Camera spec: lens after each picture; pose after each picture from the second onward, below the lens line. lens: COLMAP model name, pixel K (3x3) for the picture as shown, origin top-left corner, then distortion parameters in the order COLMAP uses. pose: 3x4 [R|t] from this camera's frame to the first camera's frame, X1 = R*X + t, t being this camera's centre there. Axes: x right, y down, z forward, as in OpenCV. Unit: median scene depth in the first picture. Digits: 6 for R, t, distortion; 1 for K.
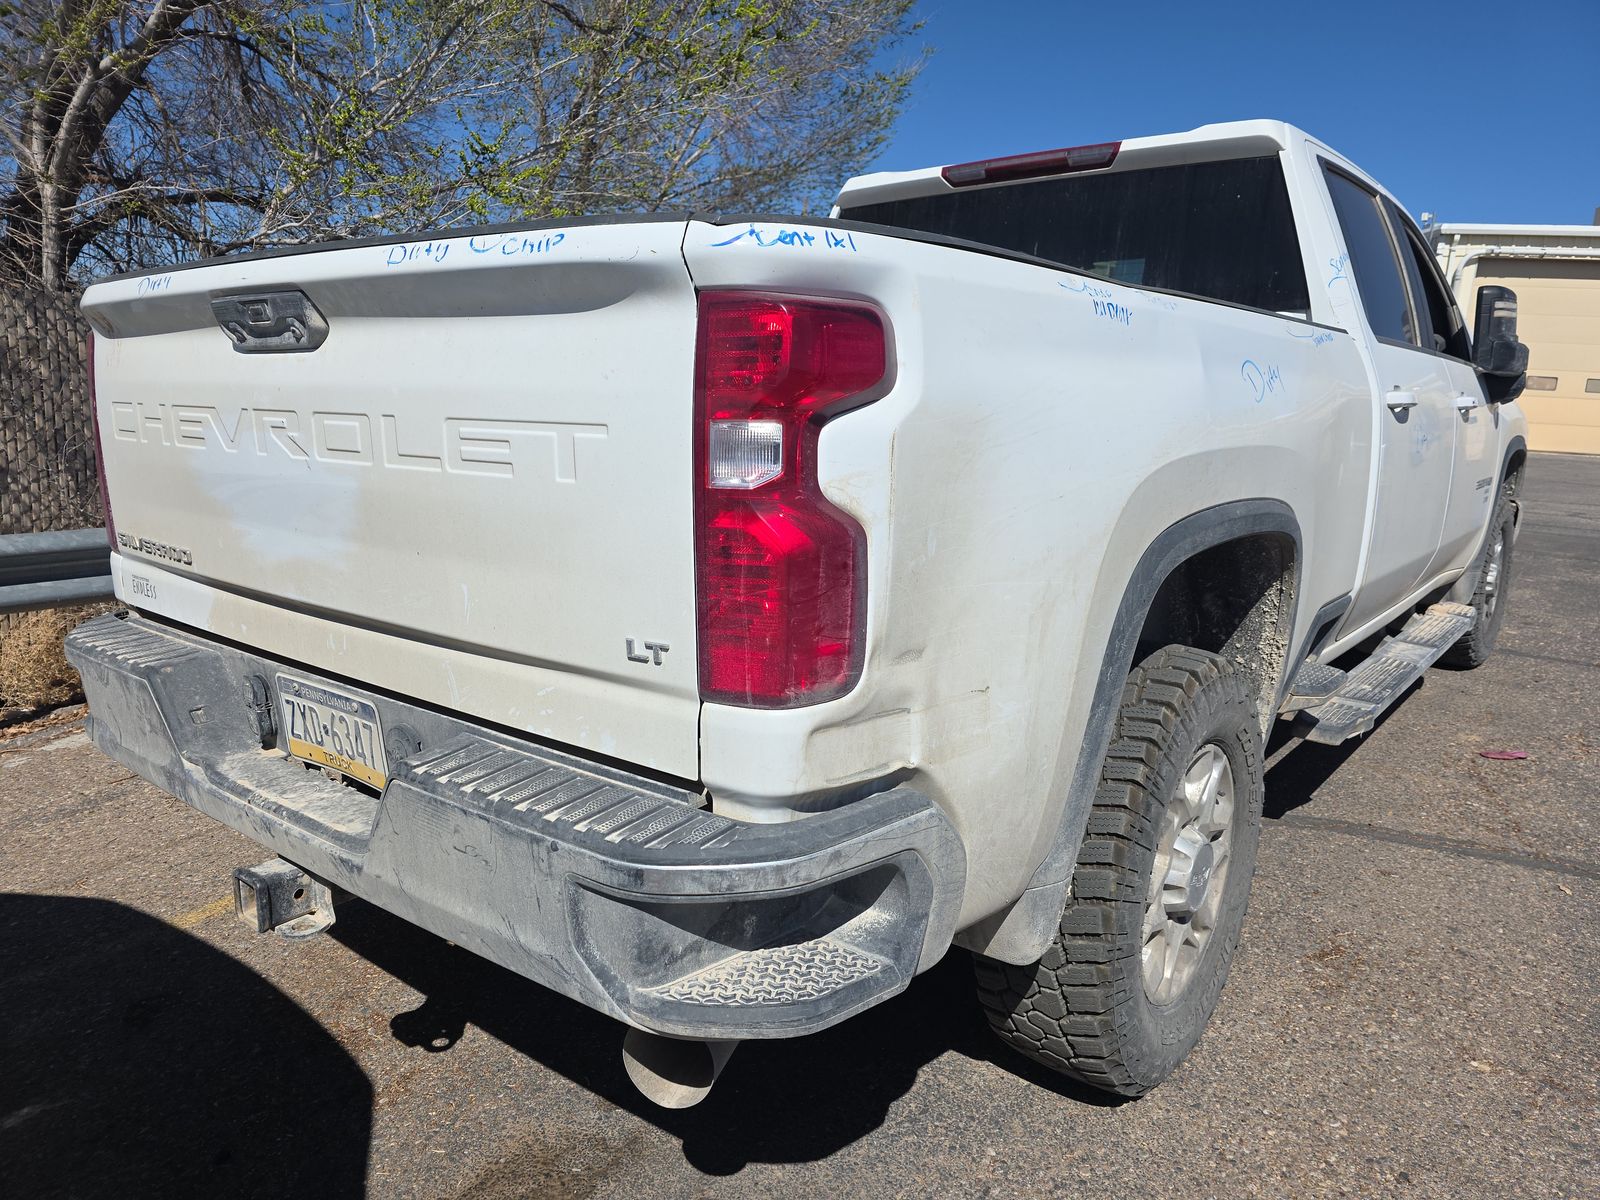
lens RADIAL K [[1085.8, 0, 804.0], [0, 1085.8, 600.8], [0, 0, 1]] dist [0.069704, -0.068763]
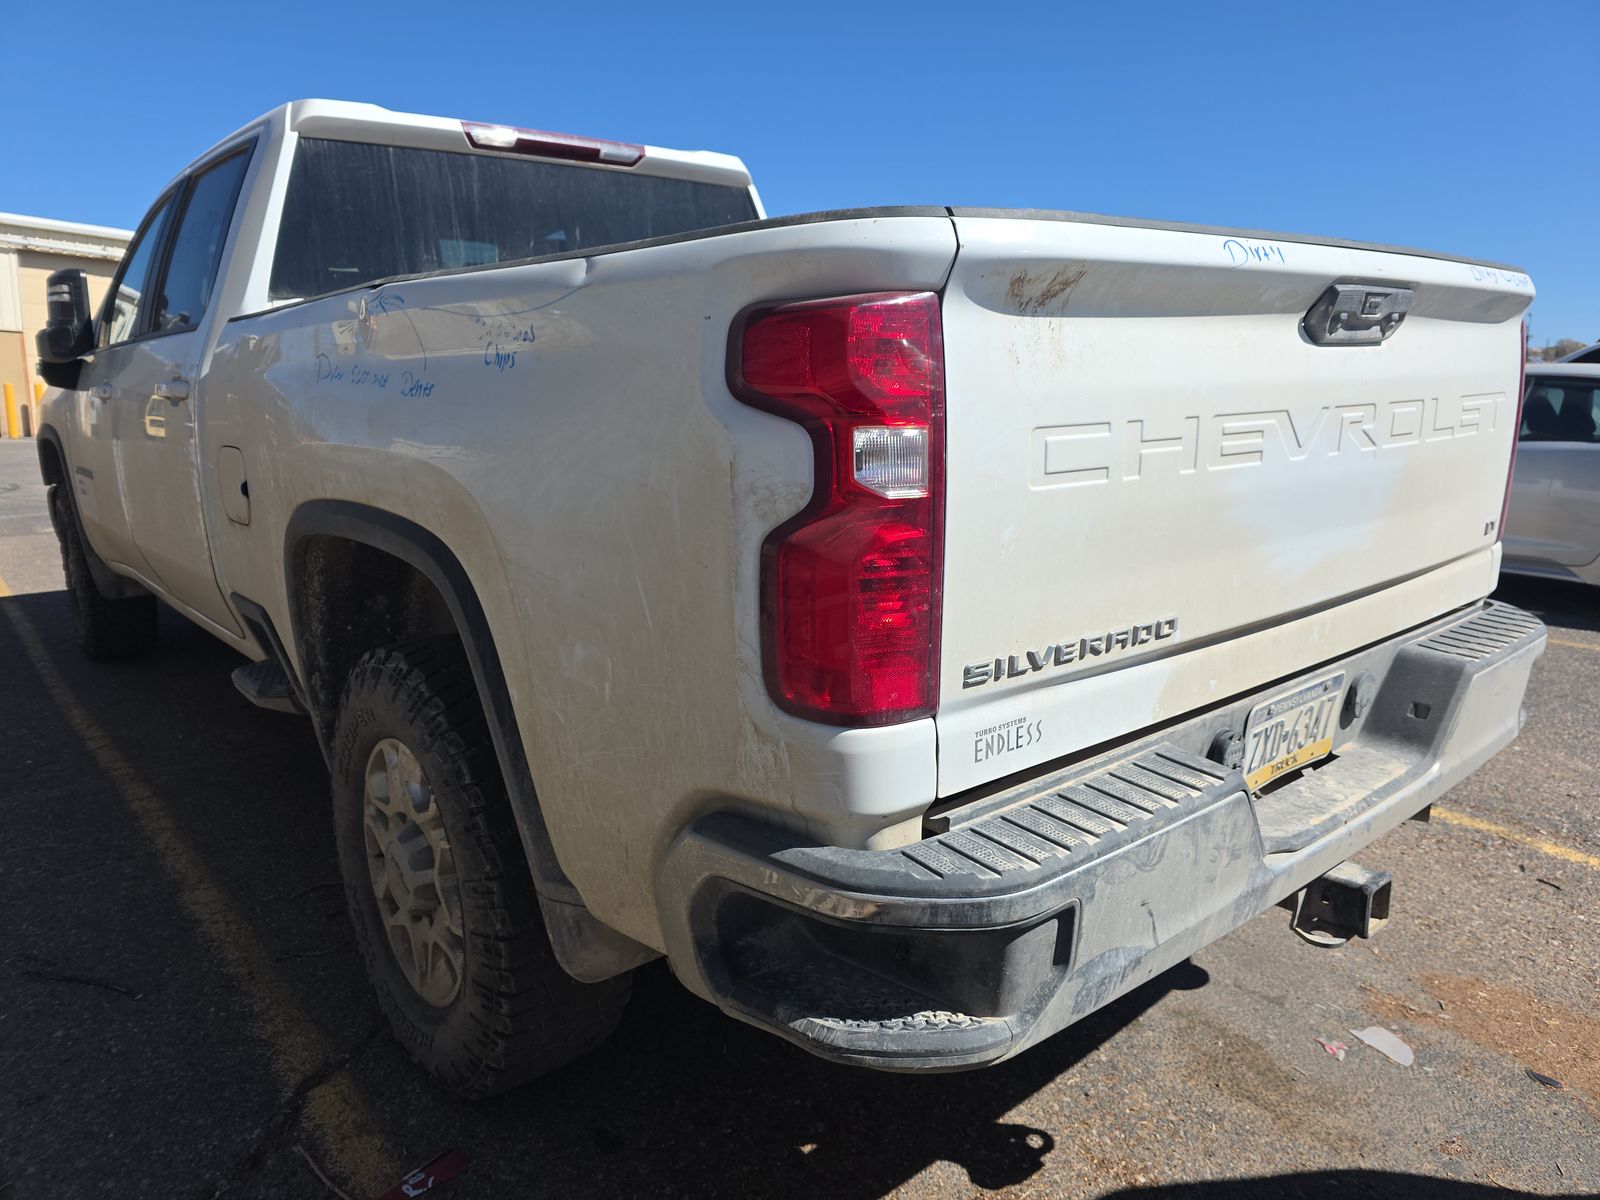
lens RADIAL K [[1085.8, 0, 804.0], [0, 1085.8, 600.8], [0, 0, 1]] dist [0.069704, -0.068763]
pose [[0.194283, -0.217292, 0.956576, -1.476516], [0.203530, 0.962866, 0.177383, -0.265923], [-0.959599, 0.160229, 0.231294, 1.214292]]
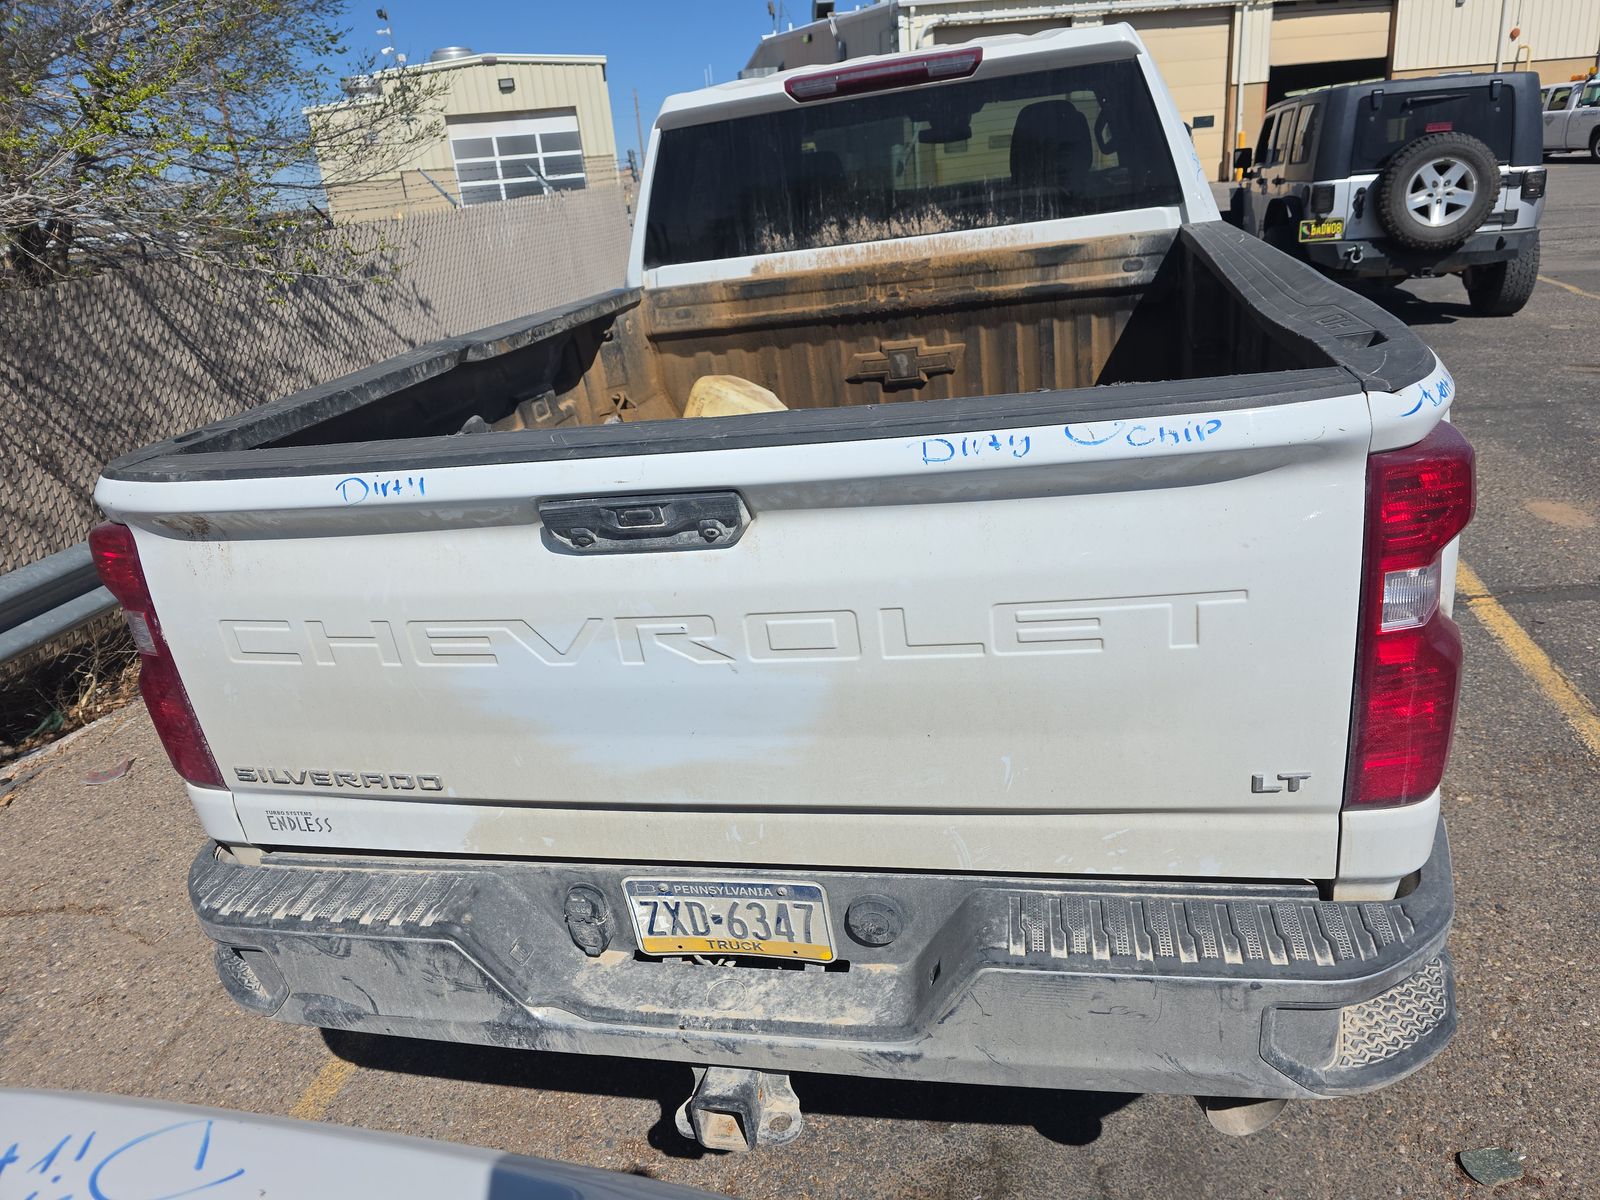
lens RADIAL K [[1088.9, 0, 799.0], [0, 1088.9, 576.7], [0, 0, 1]] dist [0.064922, -0.075073]
pose [[0.892412, -0.270181, 0.361390, -0.653196], [0.214616, 0.958678, 0.186753, -0.323112], [-0.396913, -0.089101, 0.913521, 0.176564]]
